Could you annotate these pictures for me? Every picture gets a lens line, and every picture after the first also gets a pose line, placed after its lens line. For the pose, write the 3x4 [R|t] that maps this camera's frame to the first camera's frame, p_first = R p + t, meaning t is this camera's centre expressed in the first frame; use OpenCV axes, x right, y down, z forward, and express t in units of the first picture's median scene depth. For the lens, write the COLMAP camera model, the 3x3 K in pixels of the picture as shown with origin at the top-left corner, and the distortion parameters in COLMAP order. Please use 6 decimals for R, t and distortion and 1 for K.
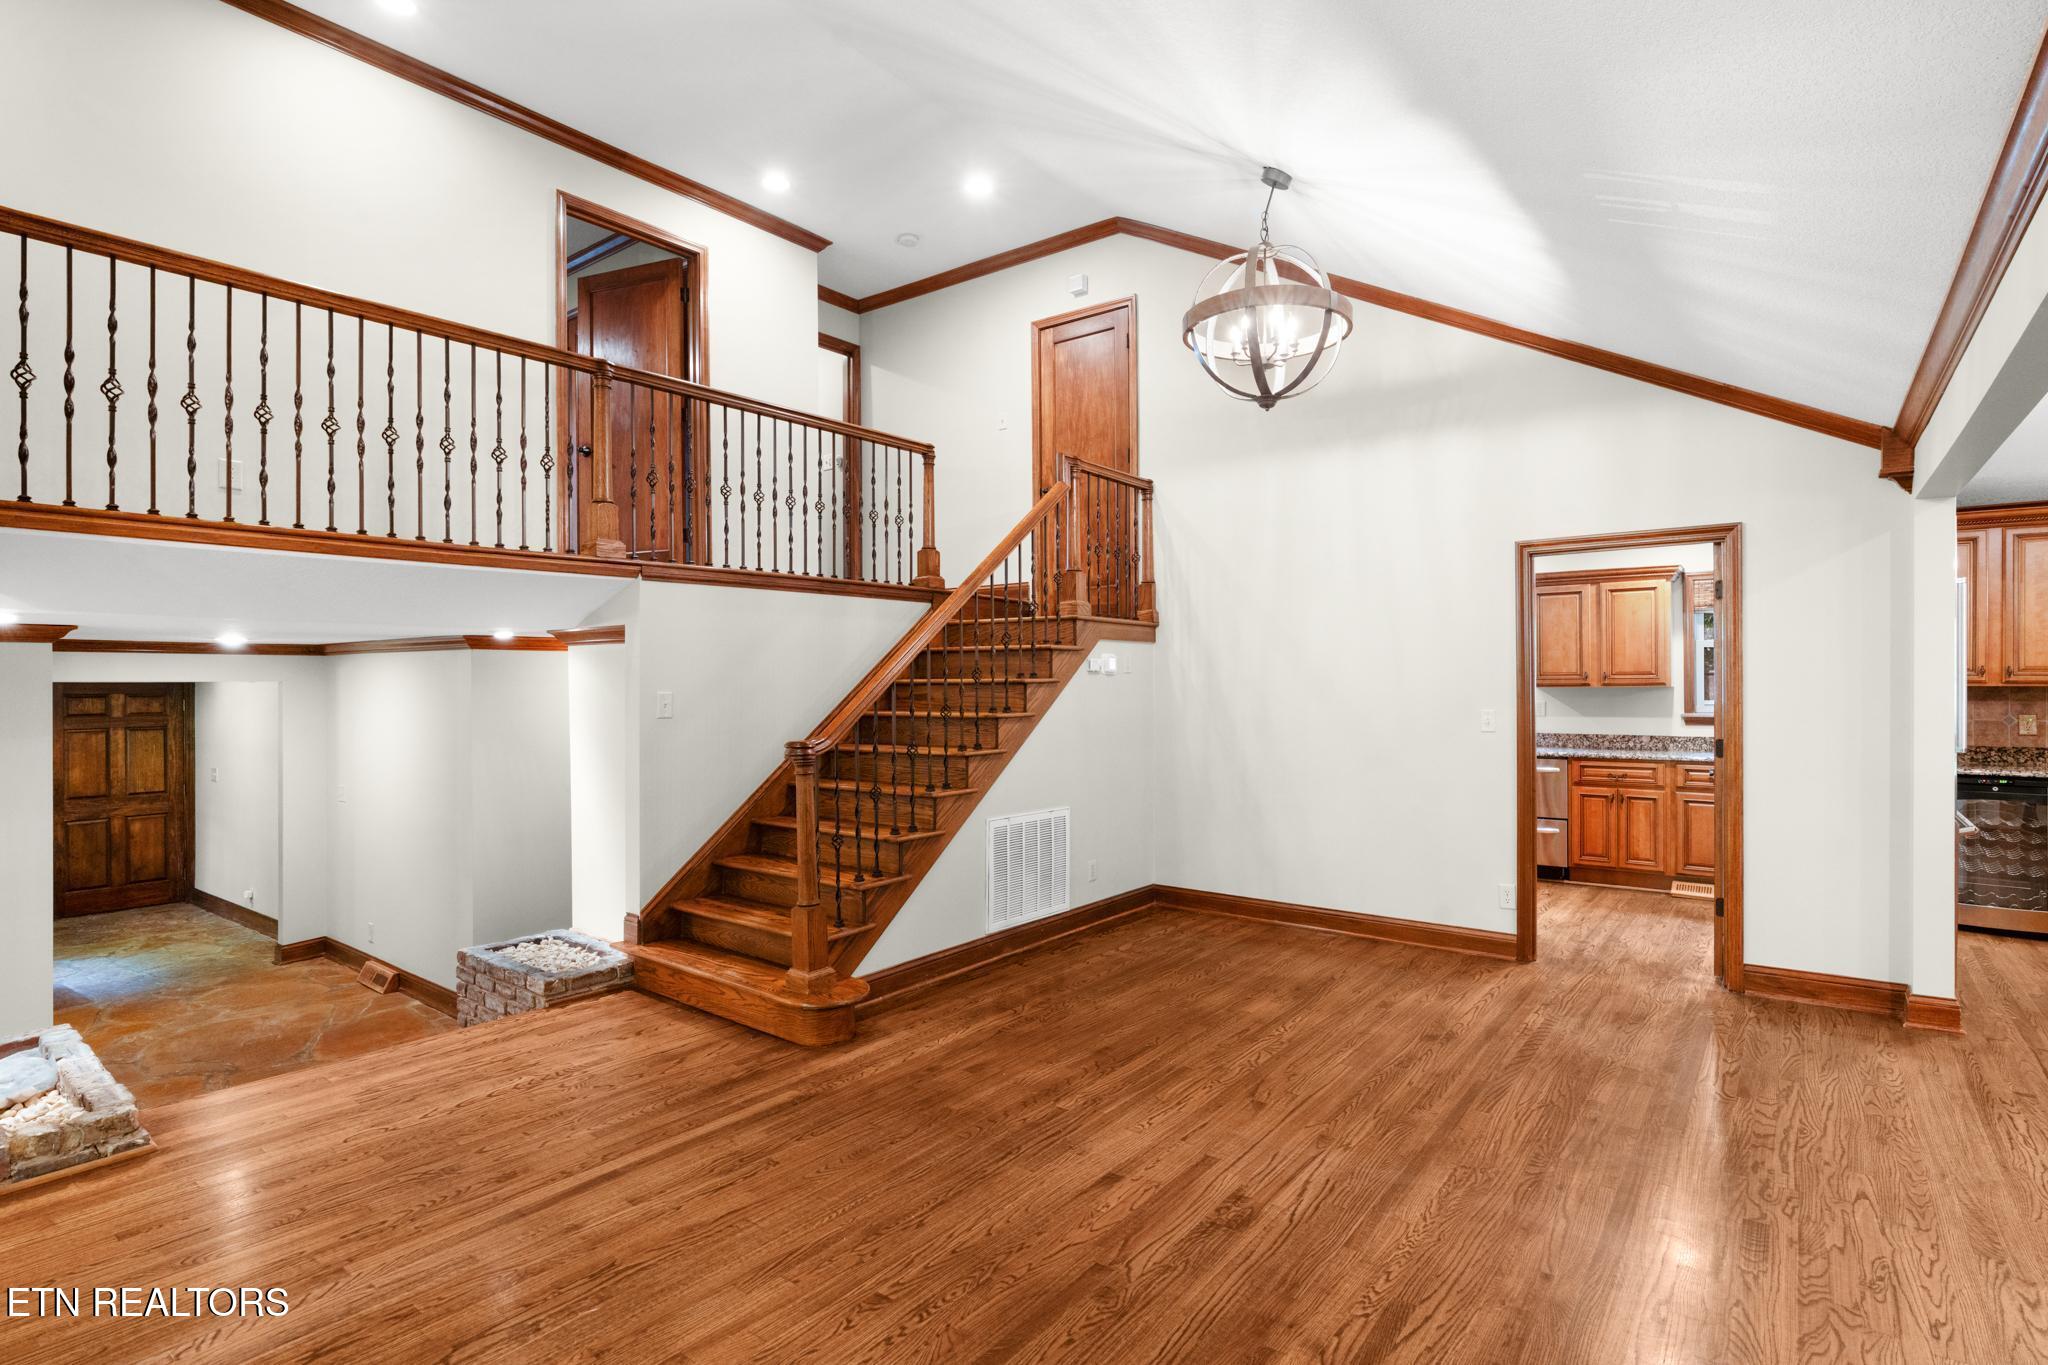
lens RADIAL K [[996.0, 0, 1028.9], [0, 996.0, 685.5], [0, 0, 1]] dist [0.000217, -0.001438]
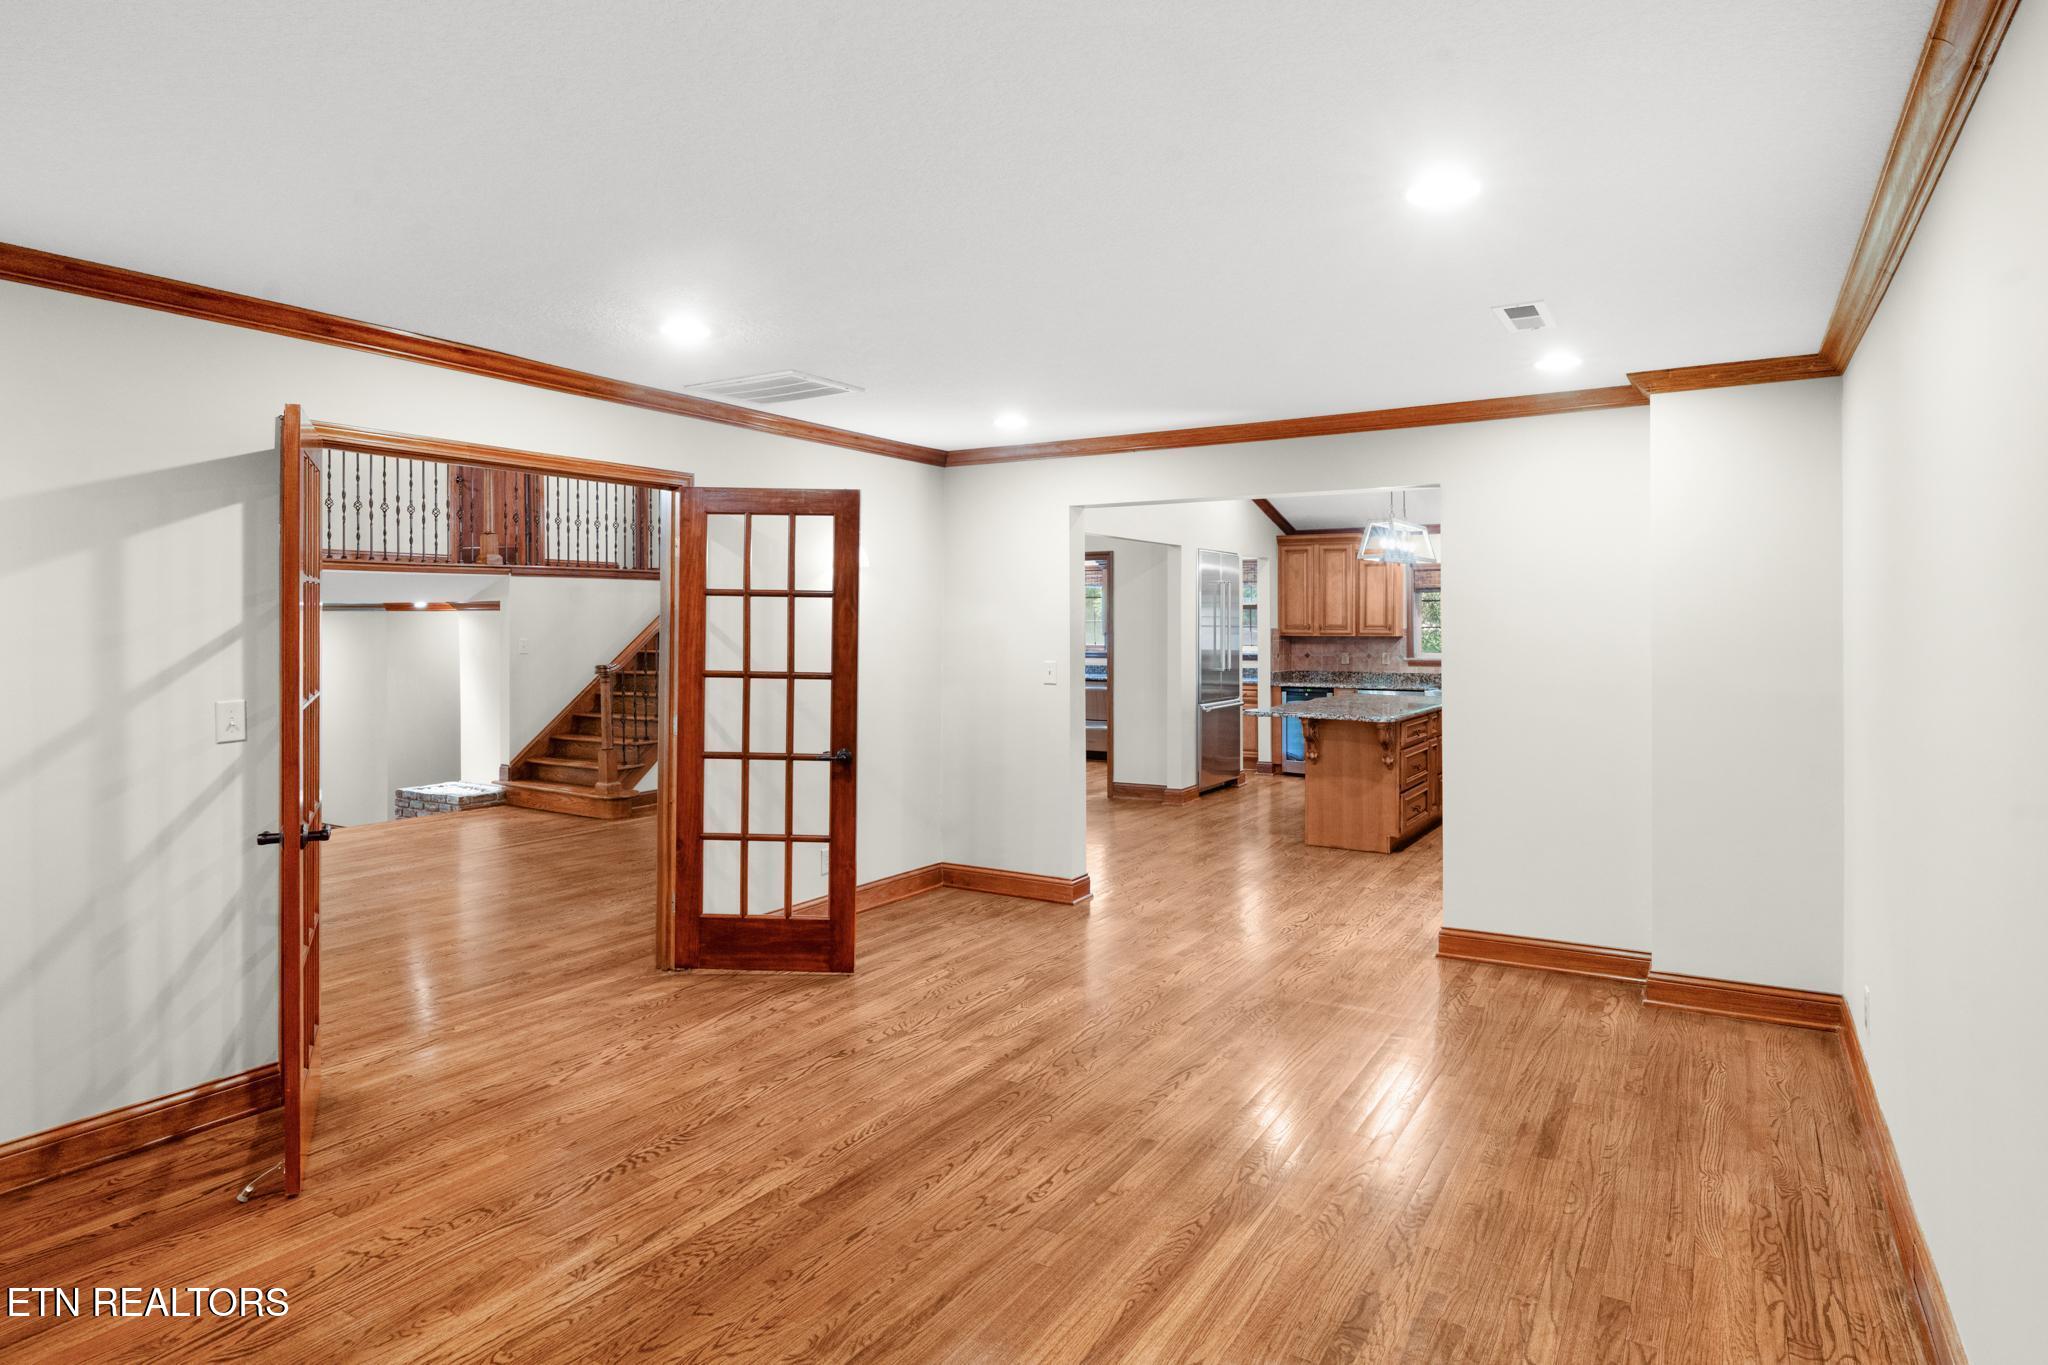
lens RADIAL K [[1167.0, 0, 1022.0], [0, 1167.0, 623.7], [0, 0, 1]] dist [0.003265, 0.000467]
pose [[0.992983, 0.001995, 0.118237, 0.262947], [-0.001763, 0.999996, -0.002060, -0.018168], [-0.118241, 0.001837, 0.992983, -1.144517]]
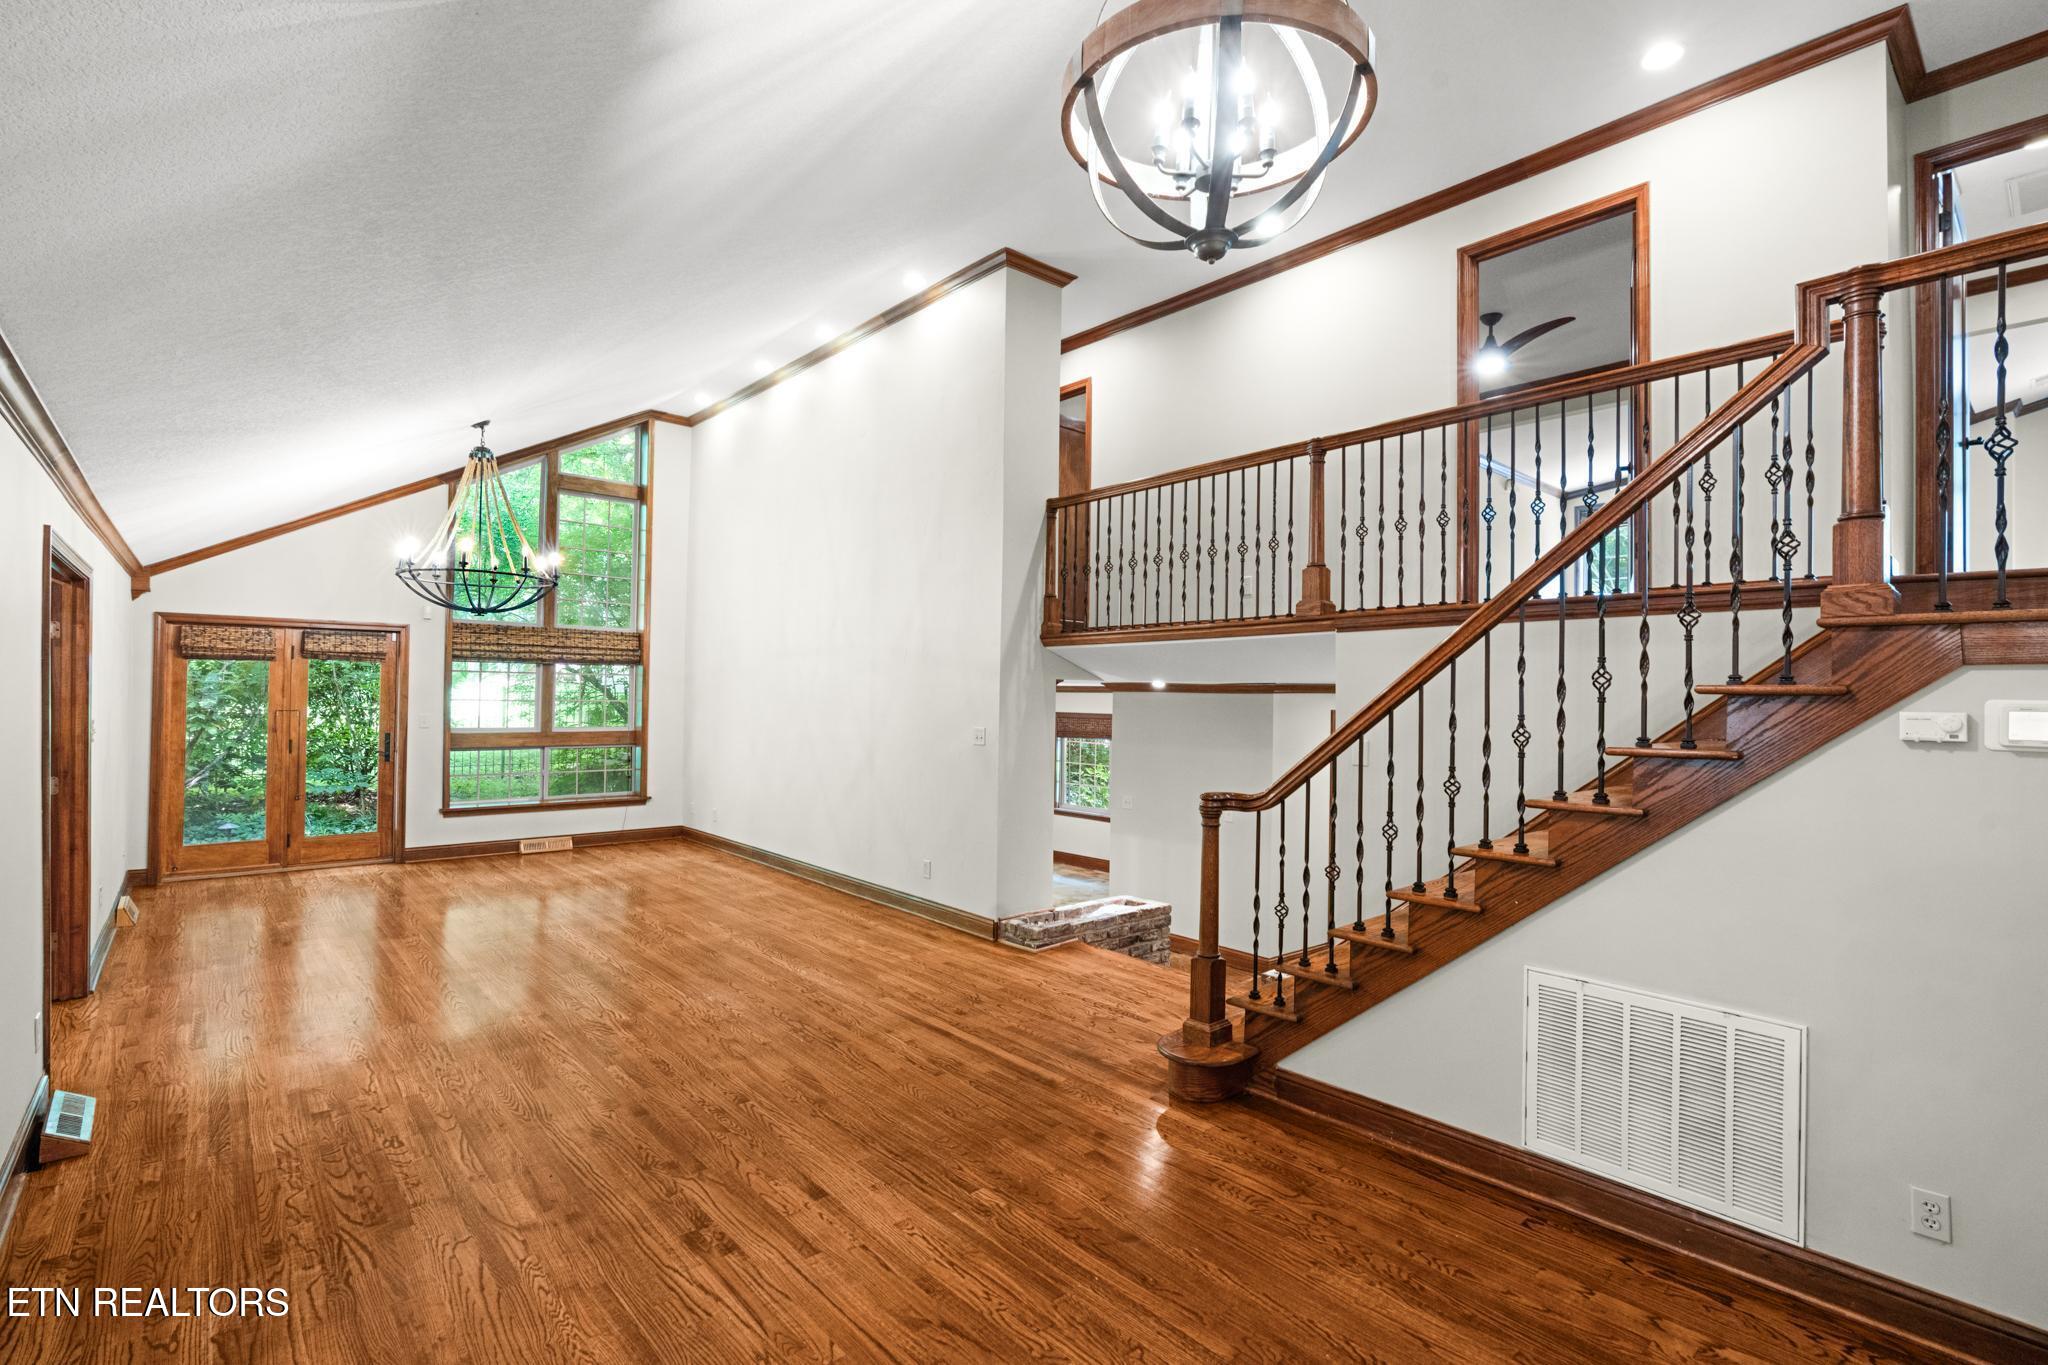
lens RADIAL K [[946.2, 0, 1014.9], [0, 946.2, 690.8], [0, 0, 1]] dist [-0.013937, 0.003951]
pose [[-0.191334, -0.009255, -0.981481, 0.842278], [-0.016631, 0.999843, -0.006186, -0.038653], [0.981384, 0.015140, -0.191458, 1.119514]]
